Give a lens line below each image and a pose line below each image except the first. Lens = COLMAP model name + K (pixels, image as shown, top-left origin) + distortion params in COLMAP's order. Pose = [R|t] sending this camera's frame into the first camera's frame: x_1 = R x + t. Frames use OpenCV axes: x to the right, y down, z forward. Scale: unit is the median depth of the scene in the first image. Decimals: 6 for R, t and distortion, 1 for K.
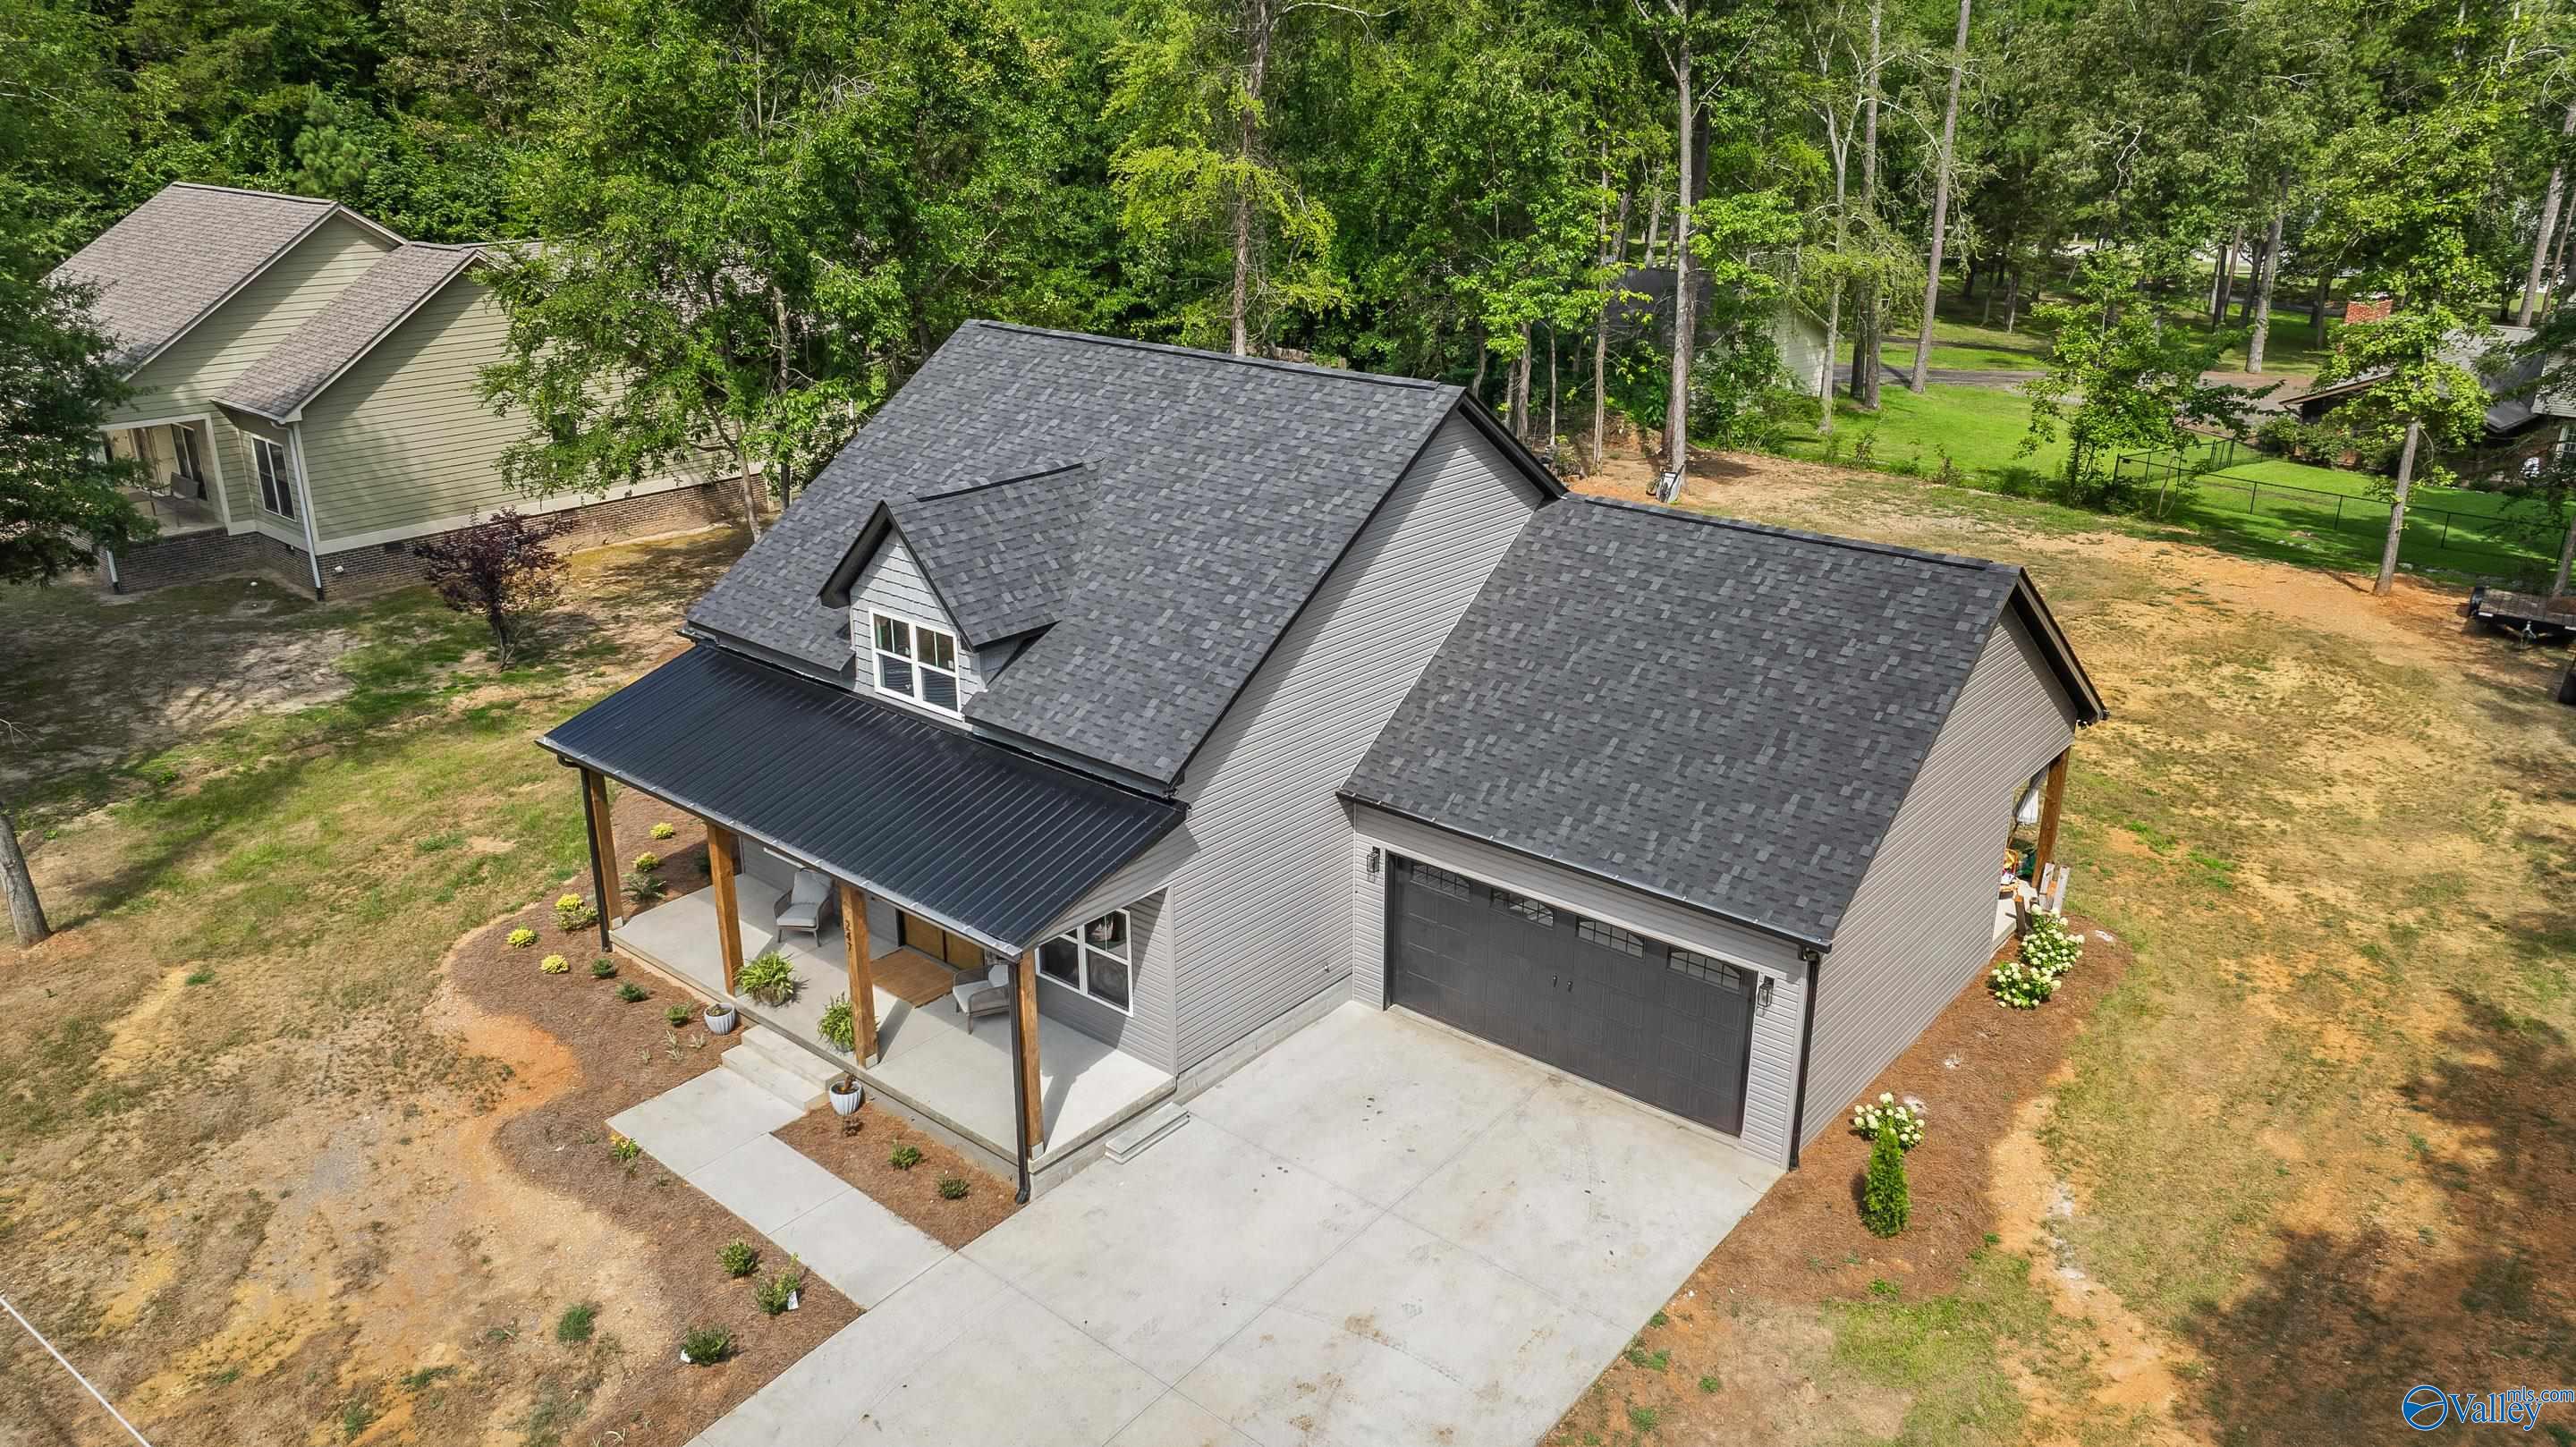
lens RADIAL K [[1766.6, 0, 1288.0], [0, 1766.6, 723.5], [0, 0, 1]] dist [-0.032384, 0.000136]
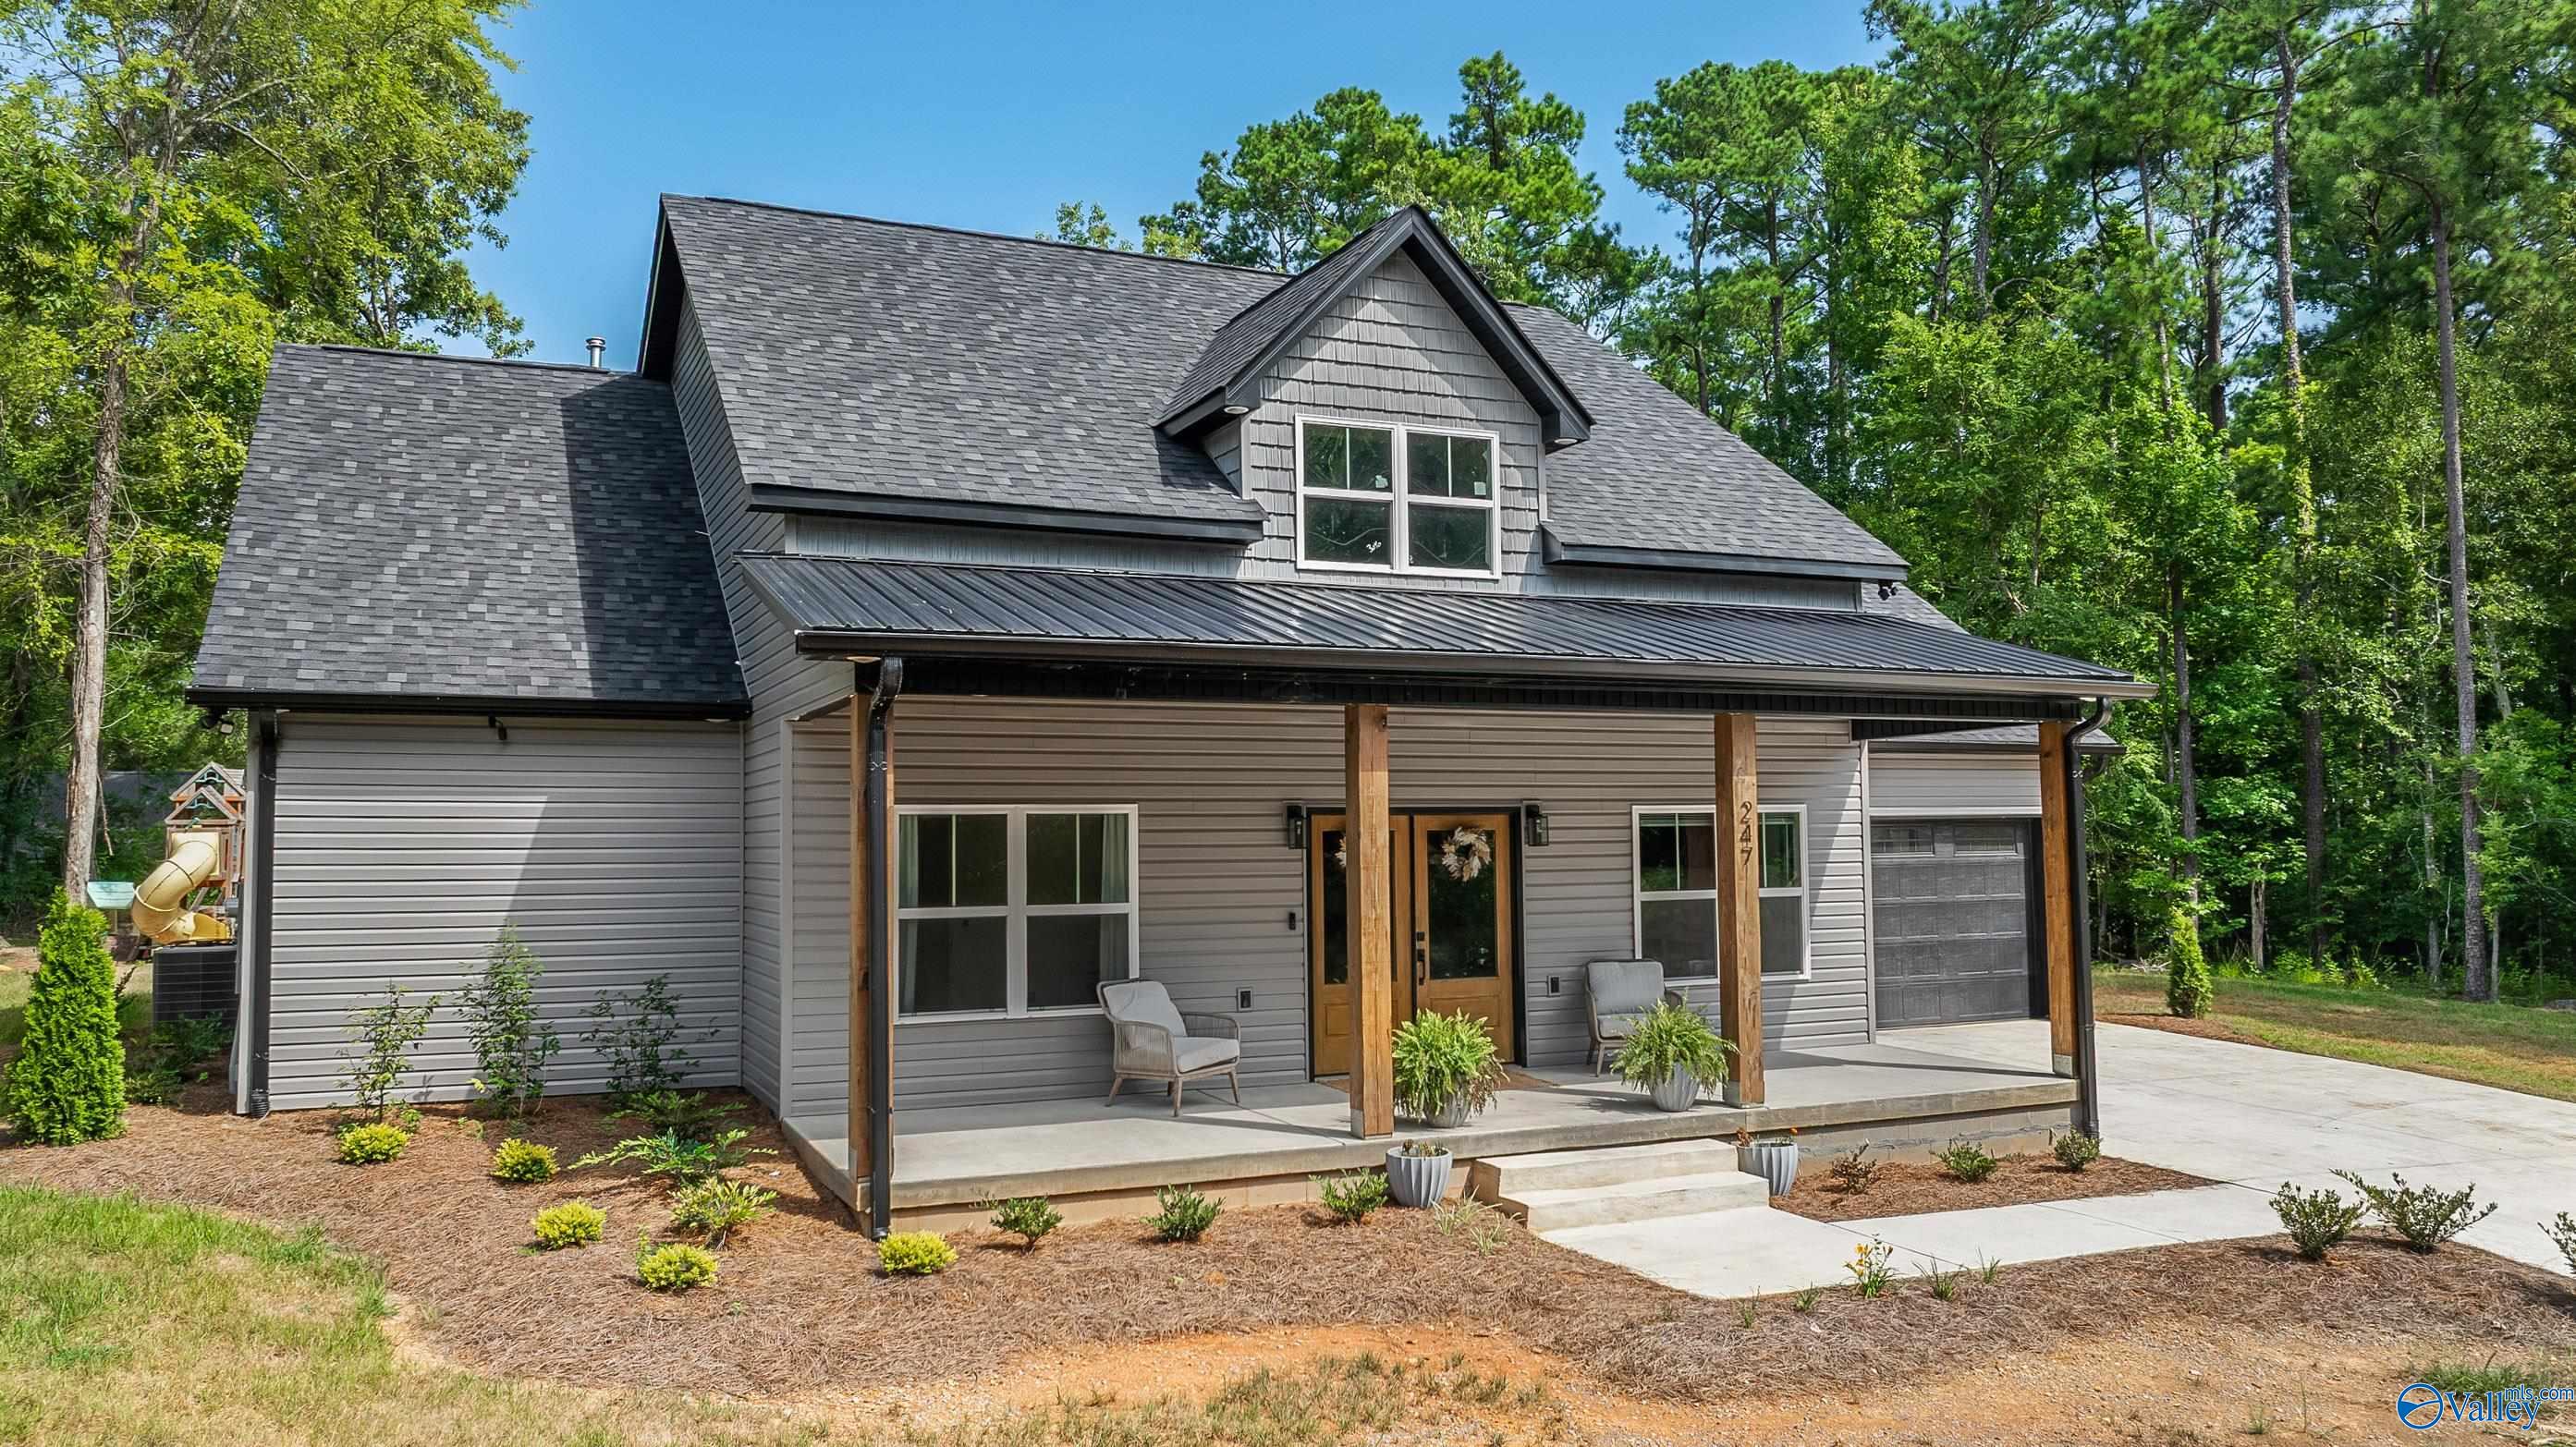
lens RADIAL K [[1865.3, 0, 1288.0], [0, 1865.3, 723.5], [0, 0, 1]] dist [-0.022613, 0.006663]
pose [[0.435655, 0.047503, 0.898859, -0.777007], [0.320266, 0.925077, -0.204114, 0.149305], [-0.841210, 0.376798, 0.387801, 0.809119]]
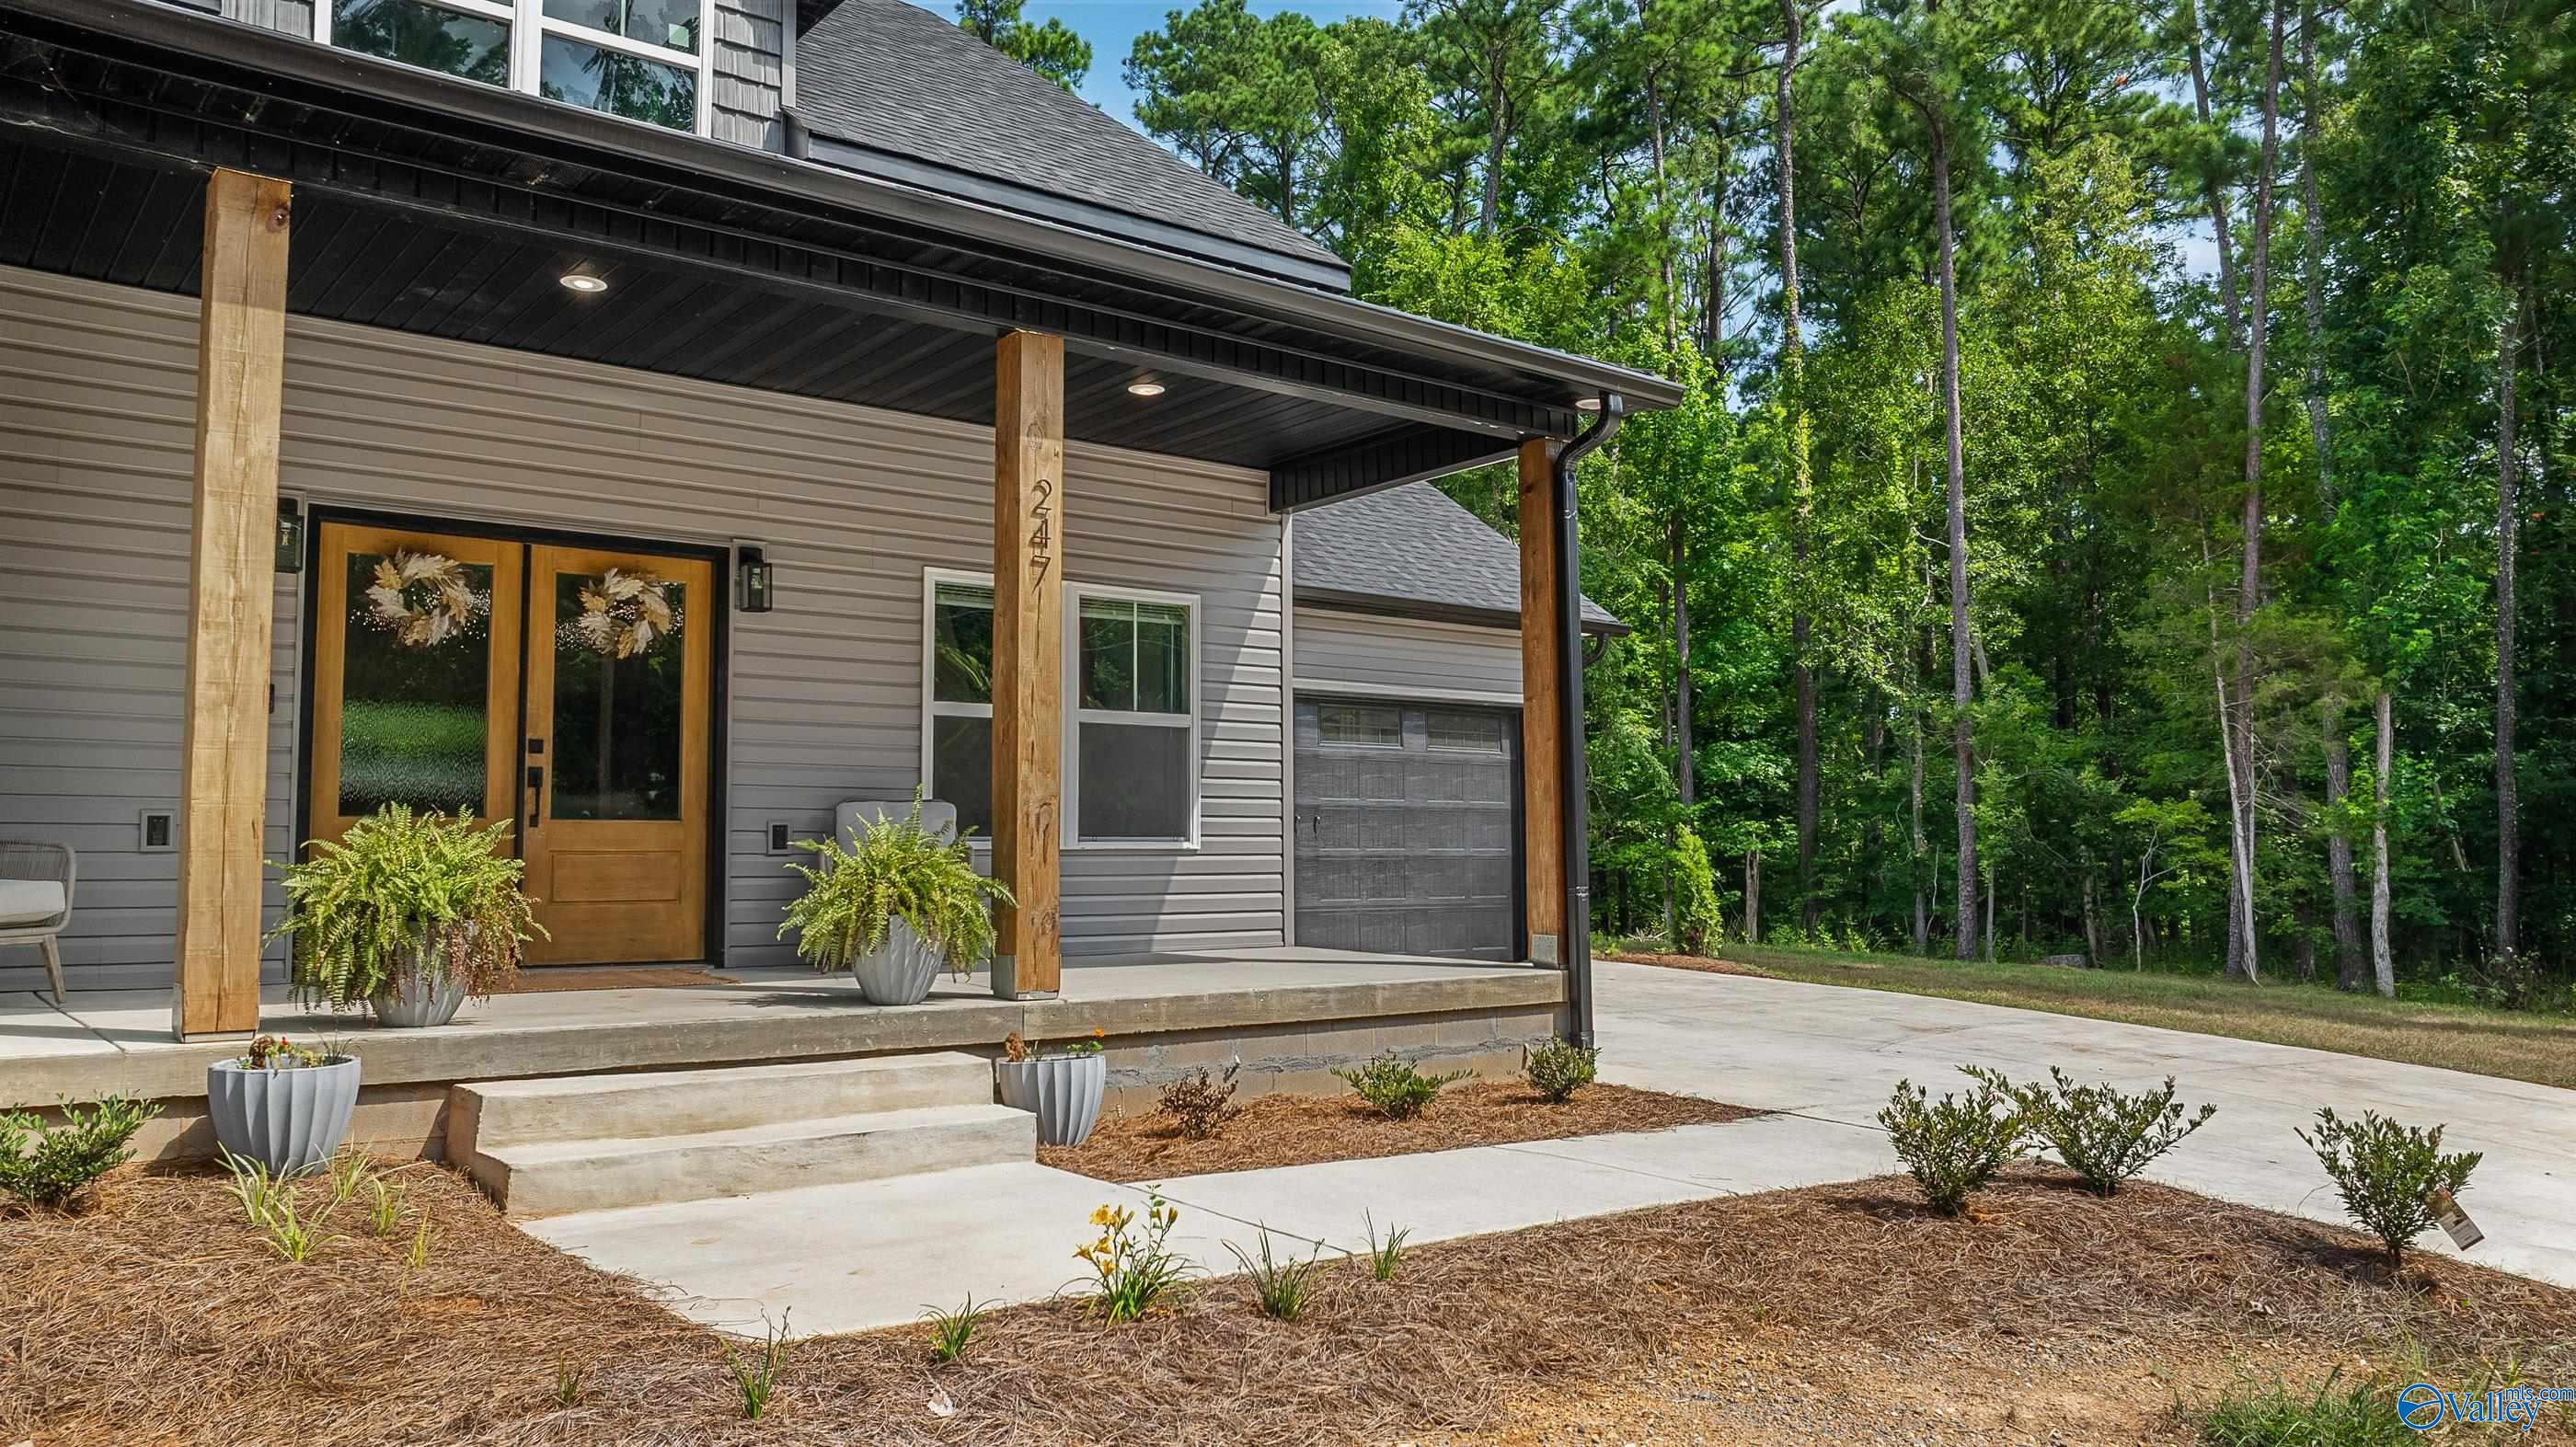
lens RADIAL K [[1865.5, 0, 1288.0], [0, 1865.5, 723.5], [0, 0, 1]] dist [-0.022613, 0.006663]
pose [[0.201213, 0.070470, 0.977009, -0.529763], [0.341601, 0.929745, -0.137413, 0.199402], [-0.918053, 0.361397, 0.163004, 0.840426]]
